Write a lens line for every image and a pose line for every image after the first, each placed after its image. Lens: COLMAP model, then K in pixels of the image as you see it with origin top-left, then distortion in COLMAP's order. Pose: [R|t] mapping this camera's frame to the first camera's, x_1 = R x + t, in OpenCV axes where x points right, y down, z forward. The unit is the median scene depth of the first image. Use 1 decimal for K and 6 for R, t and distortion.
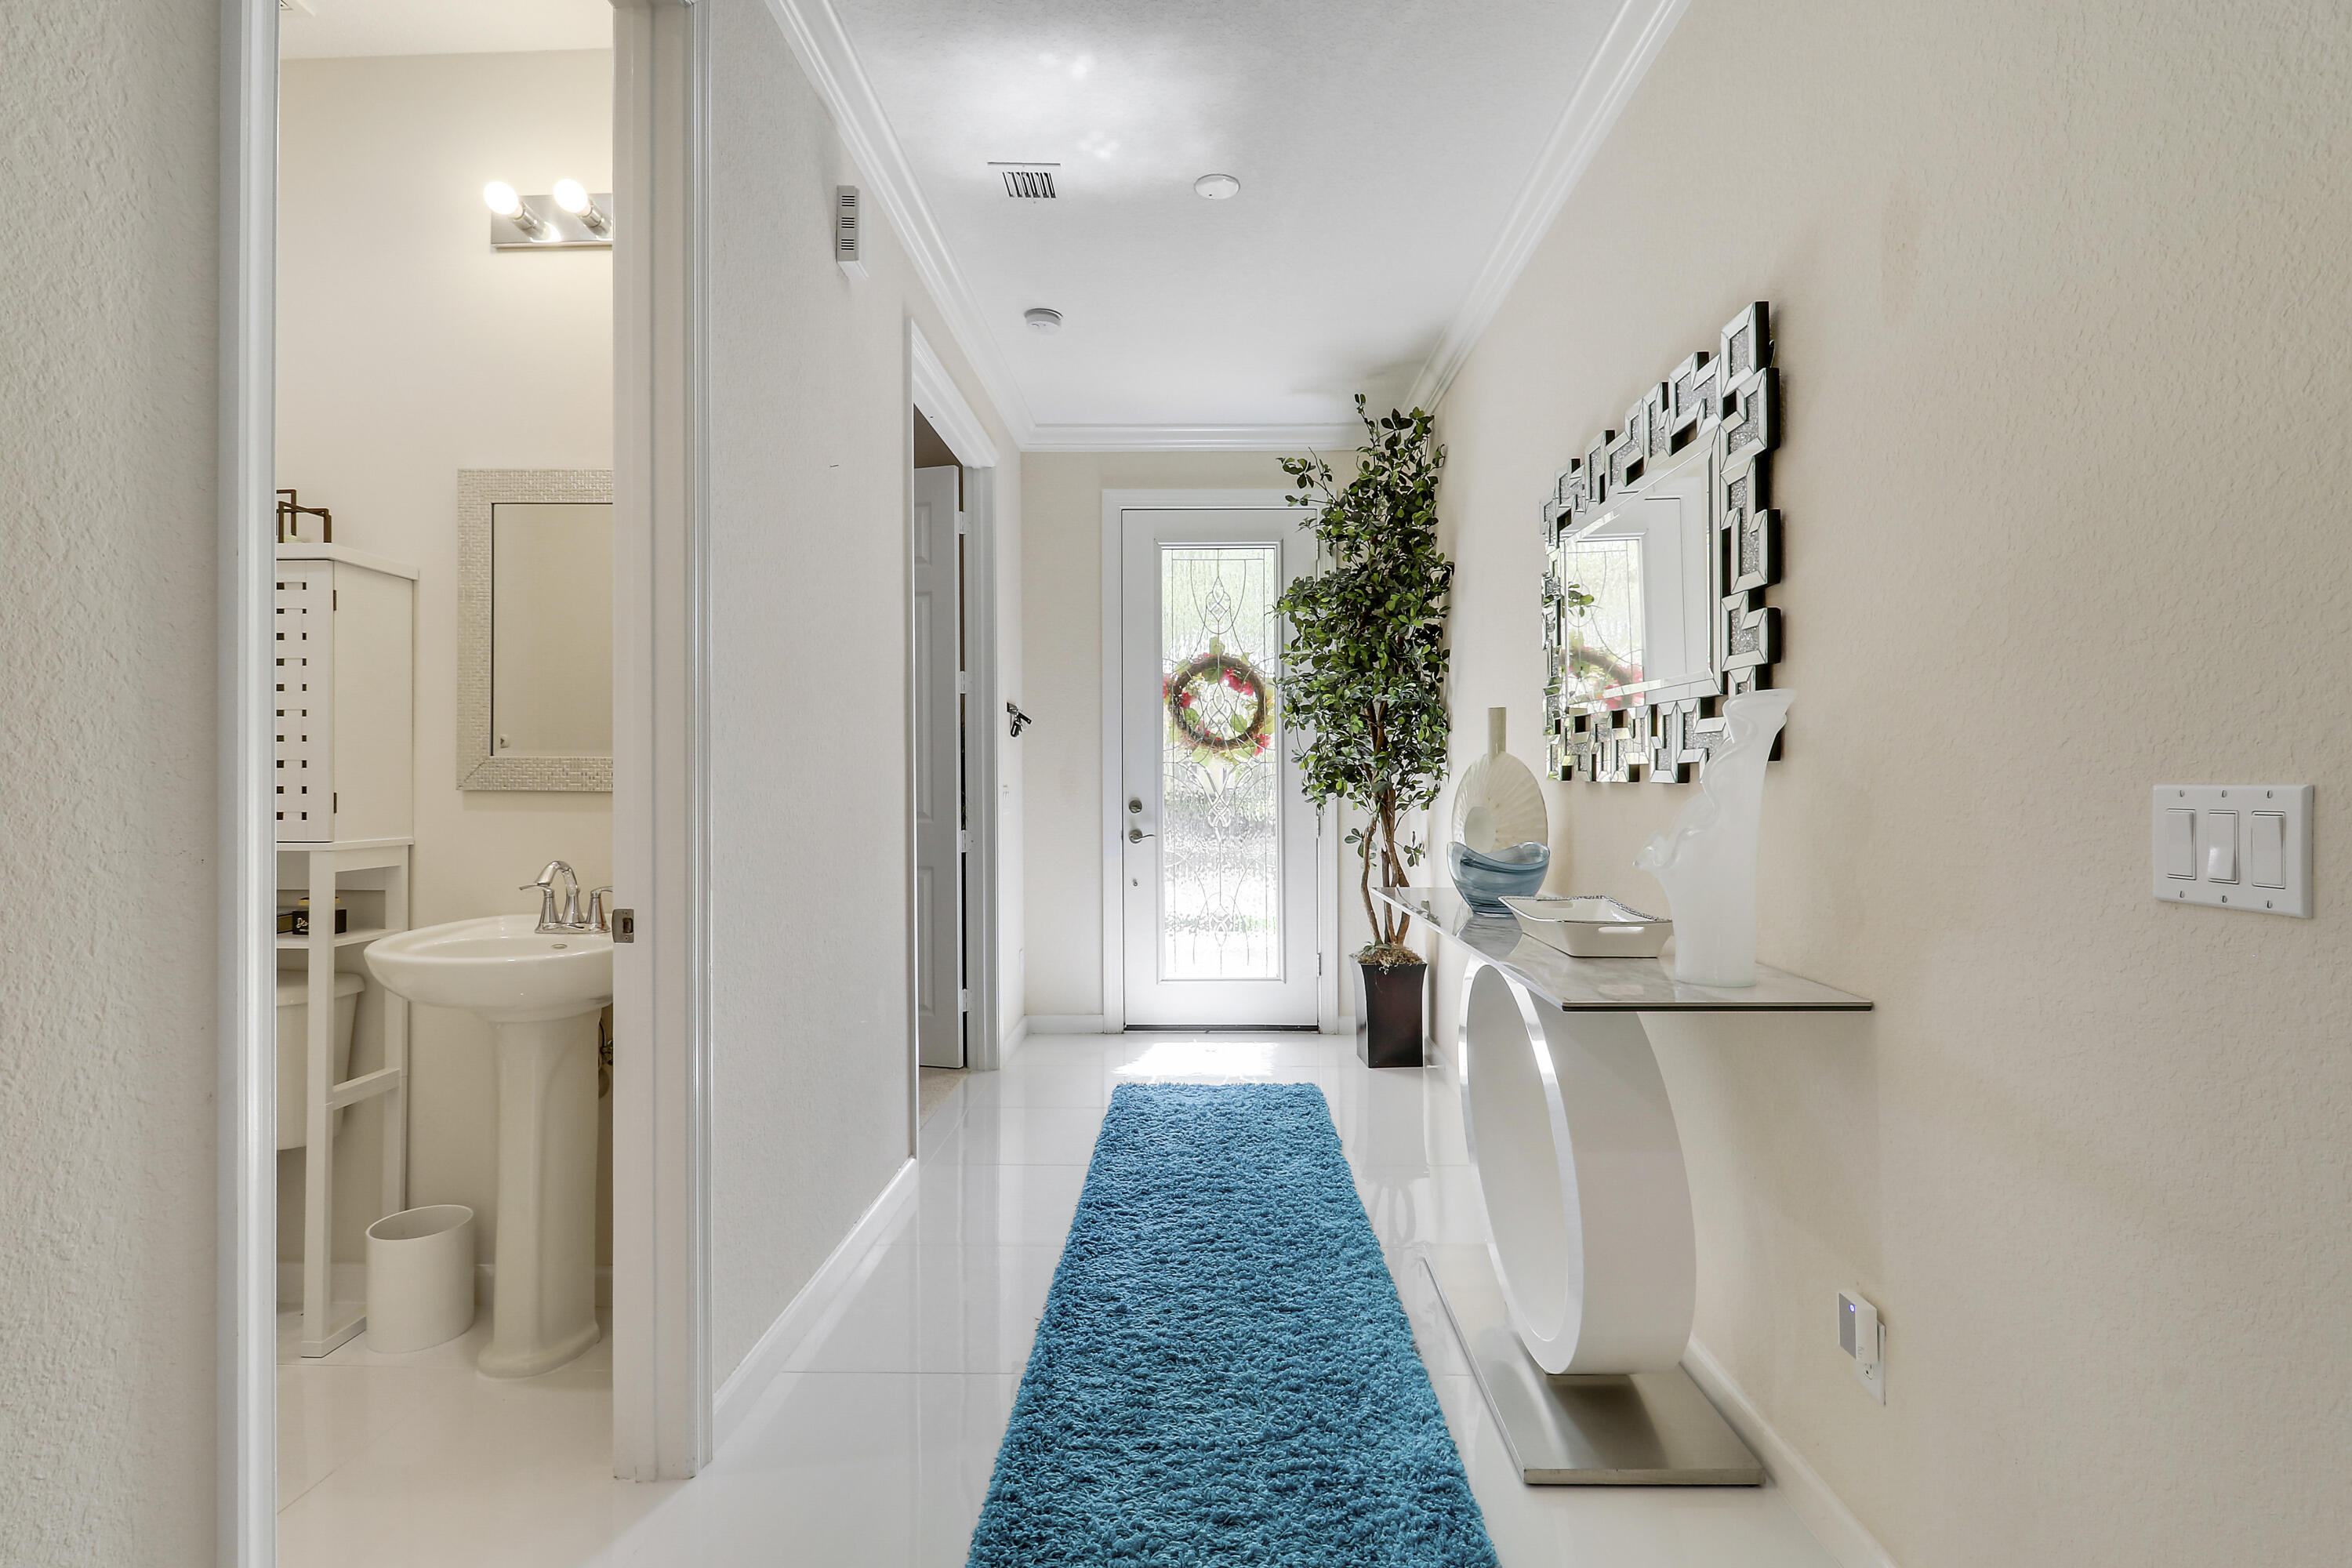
lens RADIAL K [[1106.0, 0, 1171.6], [0, 1106.0, 783.8], [0, 0, 1]] dist [-0.006298, -0.006644]
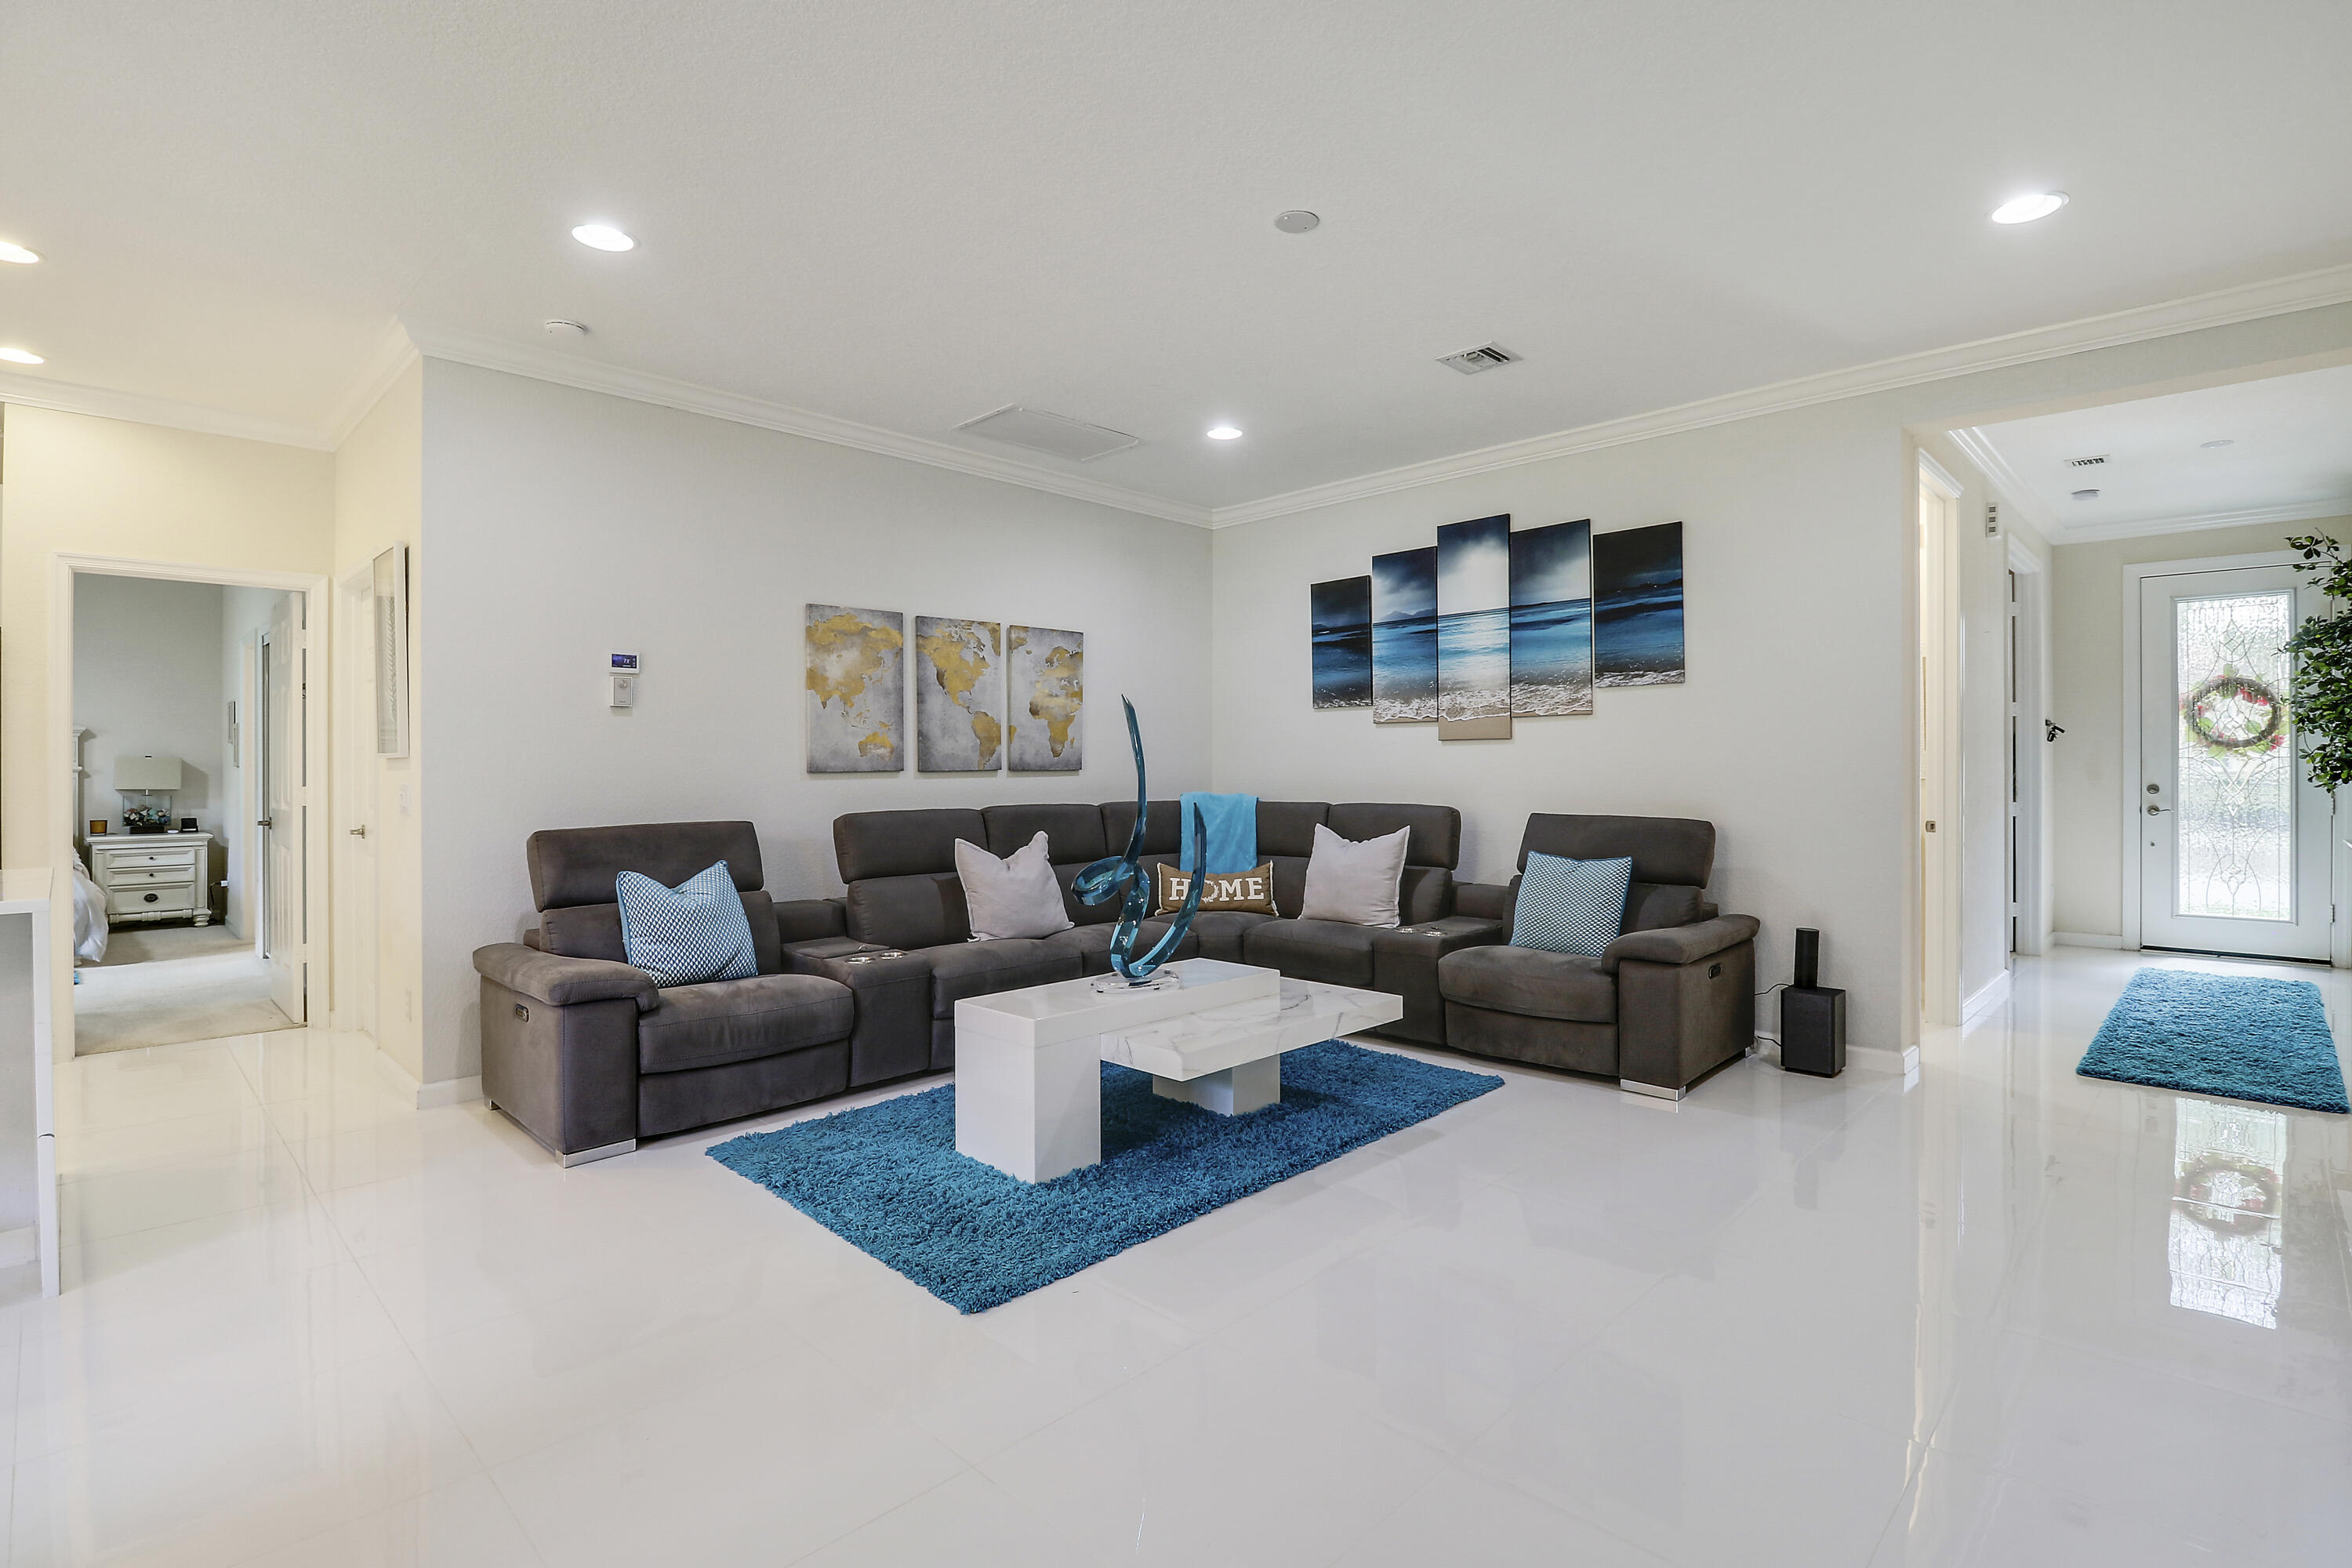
lens RADIAL K [[1106.0, 0, 1187.1], [0, 1106.0, 758.8], [0, 0, 1]] dist [-0.006298, -0.006644]
pose [[0.741022, -0.003367, -0.671472, -0.007418], [-0.000448, 0.999985, -0.005509, -0.010627], [0.671480, 0.004383, 0.741010, -0.937353]]
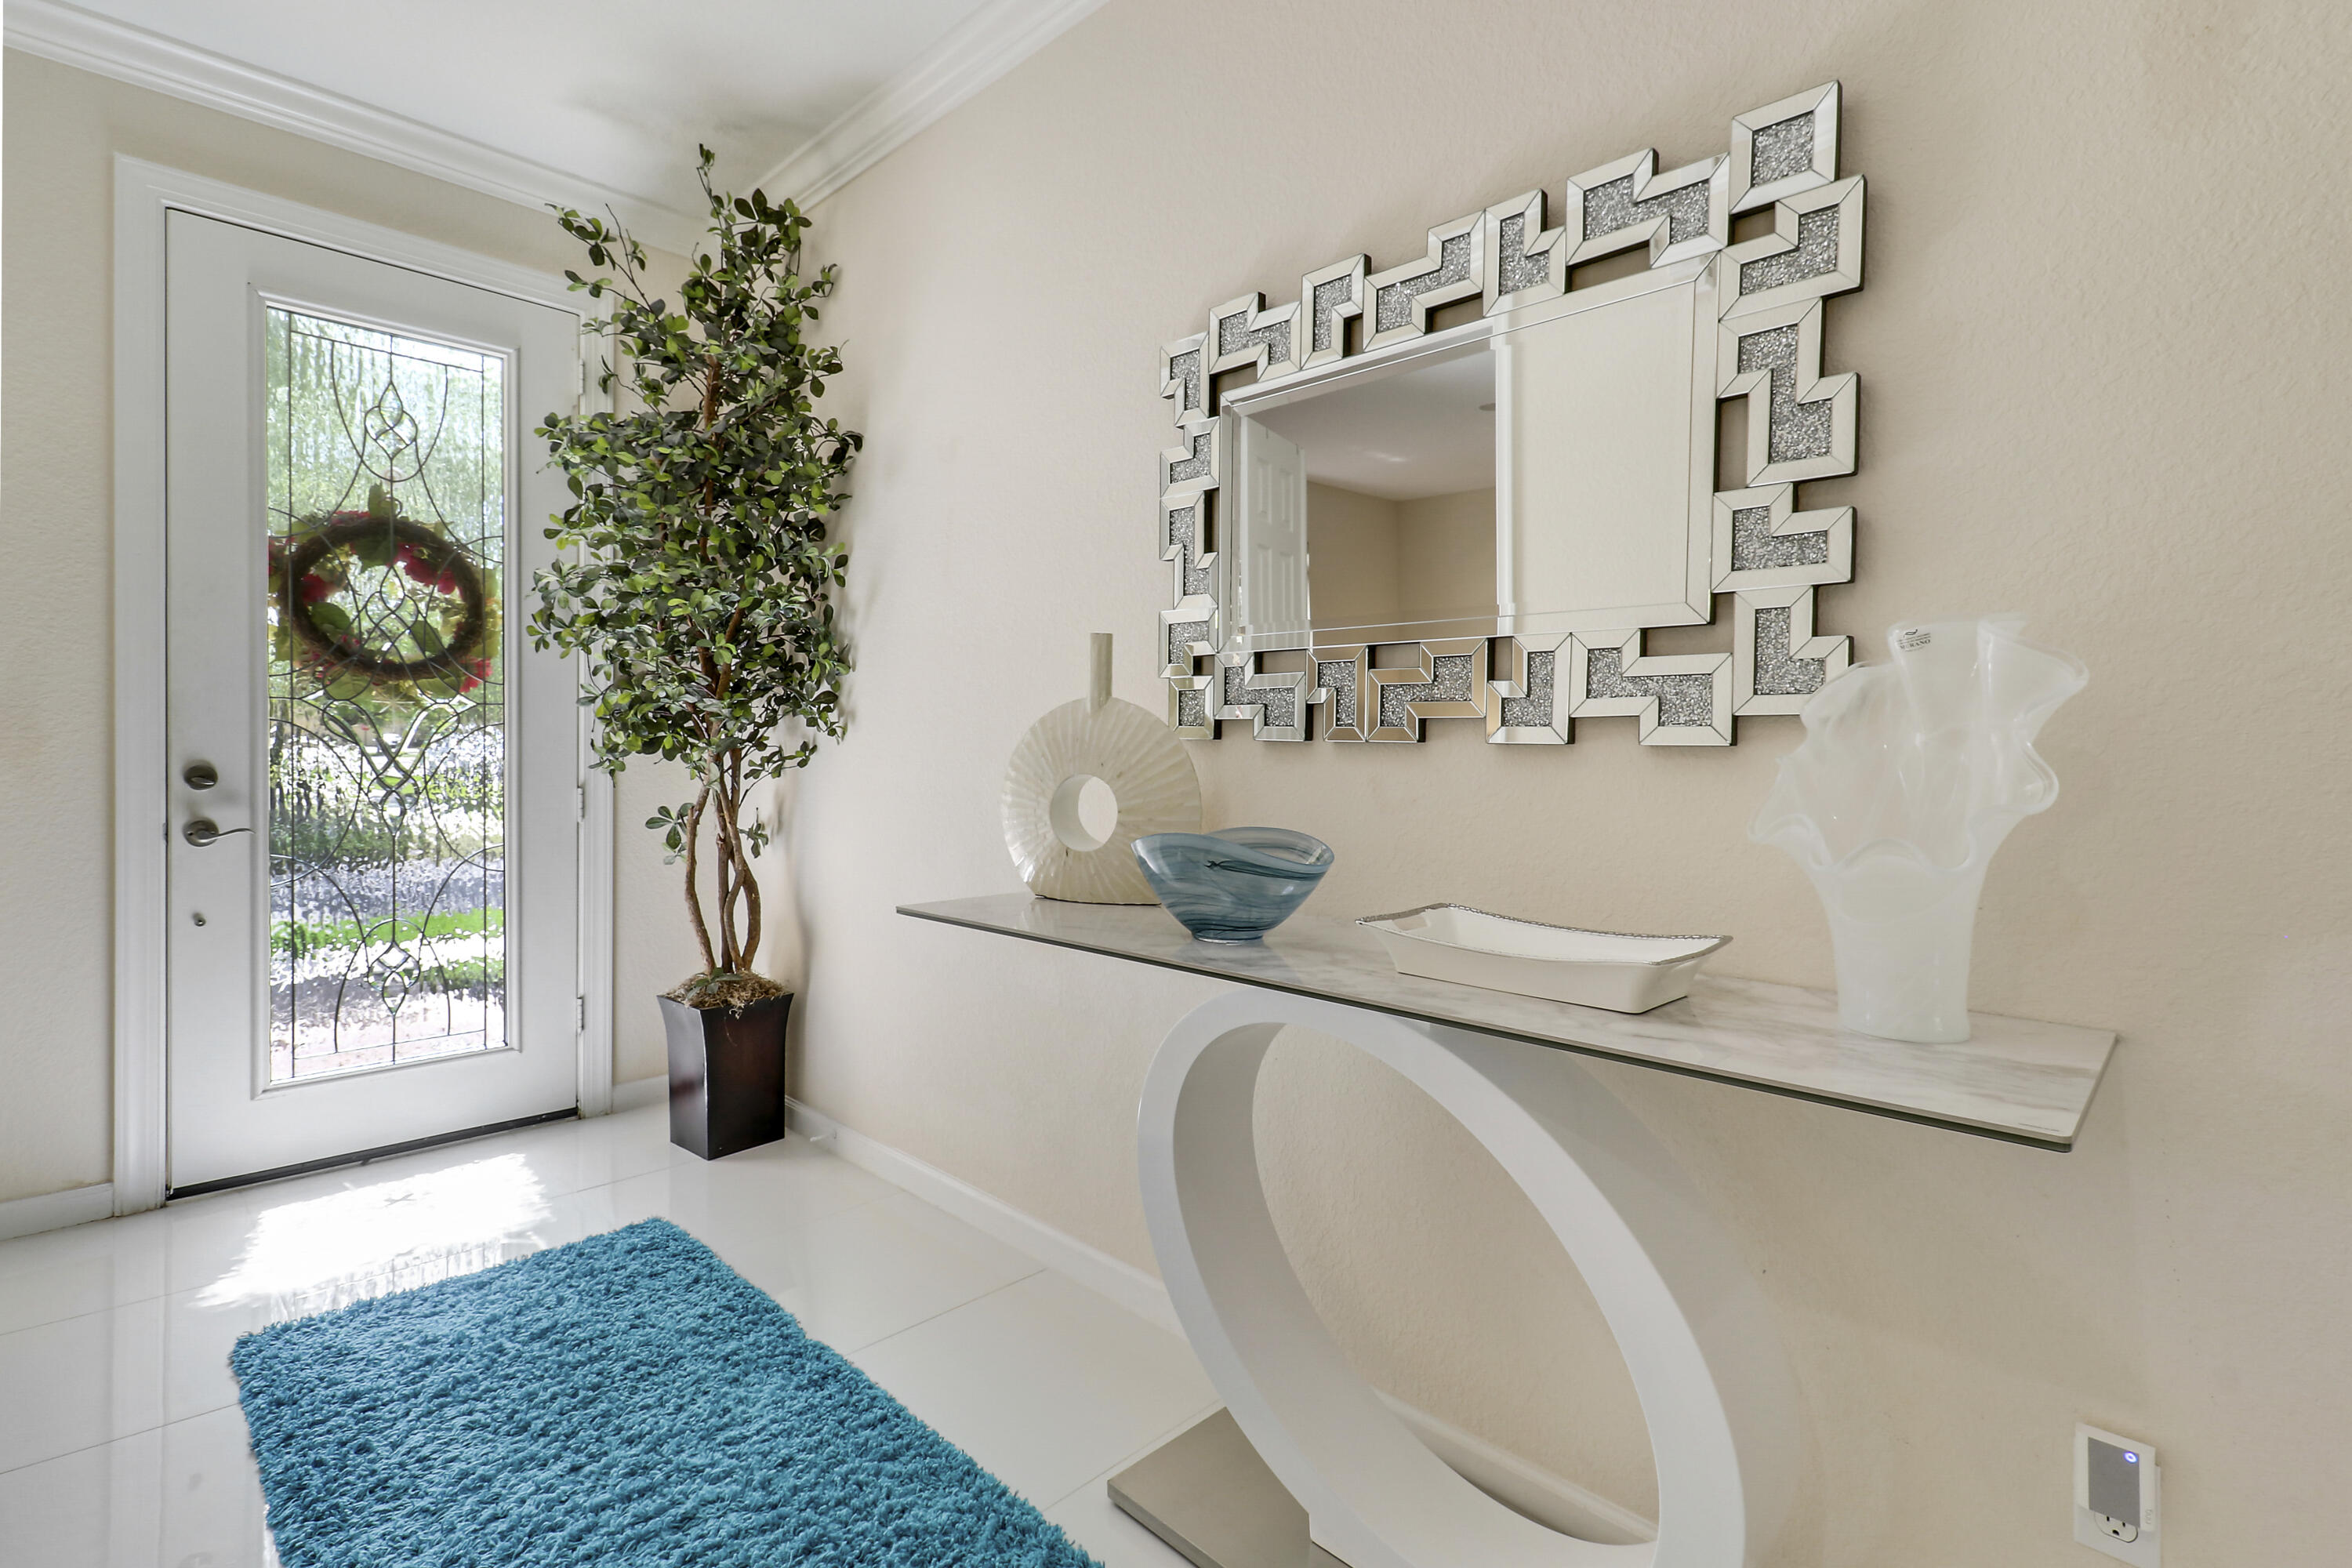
lens RADIAL K [[1106.0, 0, 1250.4], [0, 1106.0, 762.6], [0, 0, 1]] dist [-0.006298, -0.006644]
pose [[0.659372, -0.004310, 0.751805, -0.106563], [-0.008796, 0.999871, 0.013447, 0.001779], [-0.751766, -0.015480, 0.659249, 0.309135]]
